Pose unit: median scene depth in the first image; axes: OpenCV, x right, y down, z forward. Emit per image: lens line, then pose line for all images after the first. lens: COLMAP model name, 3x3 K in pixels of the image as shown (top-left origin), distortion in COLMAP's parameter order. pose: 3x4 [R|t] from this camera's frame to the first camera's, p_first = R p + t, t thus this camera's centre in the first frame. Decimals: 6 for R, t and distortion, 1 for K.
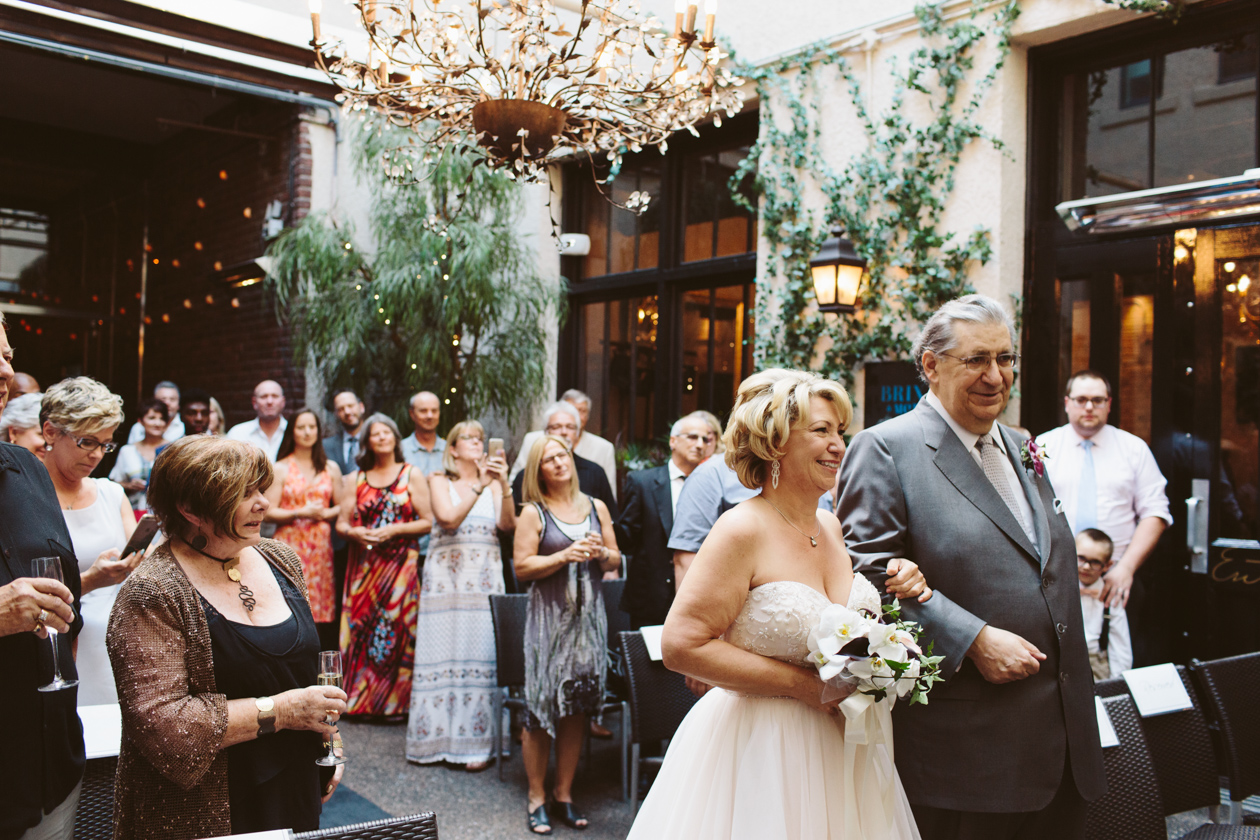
lens RADIAL K [[1167.4, 0, 630.0], [0, 1167.4, 420.0], [0, 0, 1]] dist [0.003674, 0.000141]
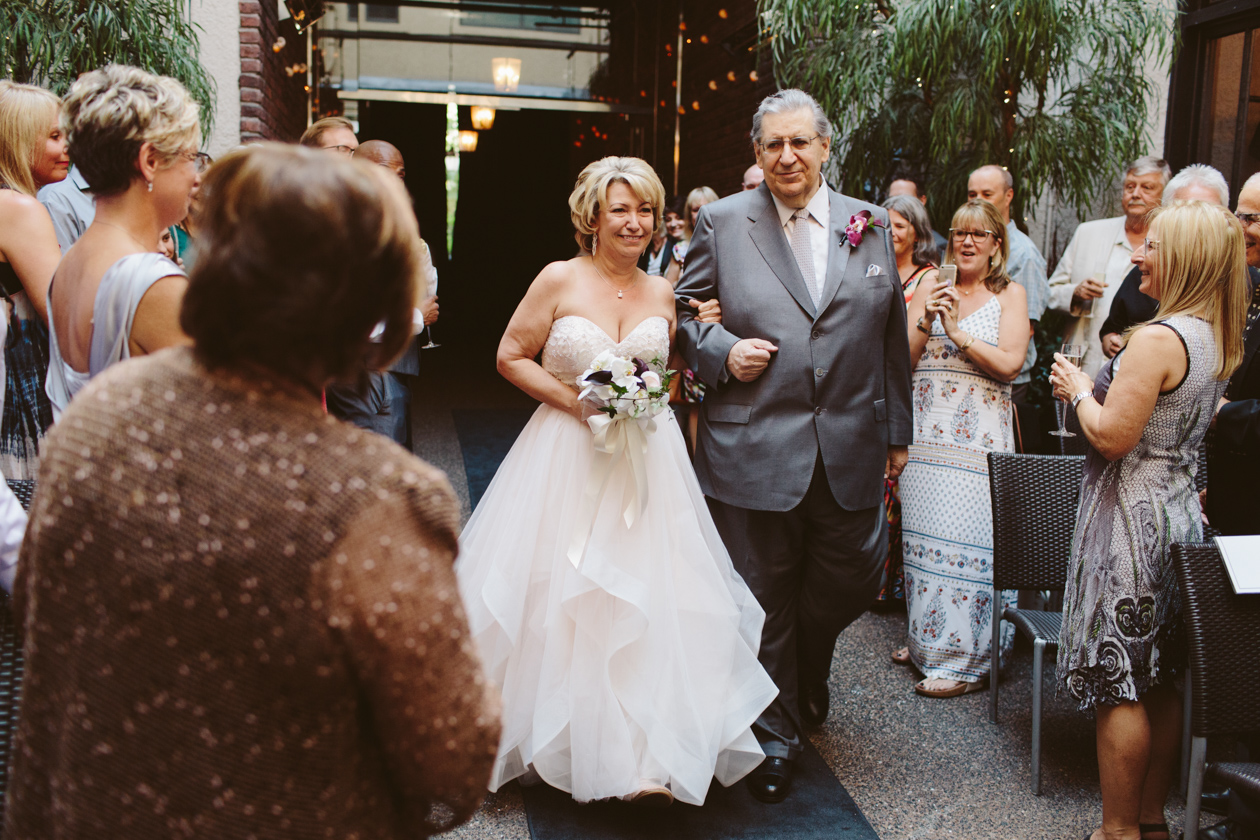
lens RADIAL K [[1254.2, 0, 630.0], [0, 1254.2, 420.0], [0, 0, 1]] dist [0.019476, 0.023249]
pose [[0.882408, 0.059271, -0.466737, 0.021070], [0.009394, 0.989616, 0.143432, 0.015601], [0.470391, -0.130950, 0.872688, 0.168476]]
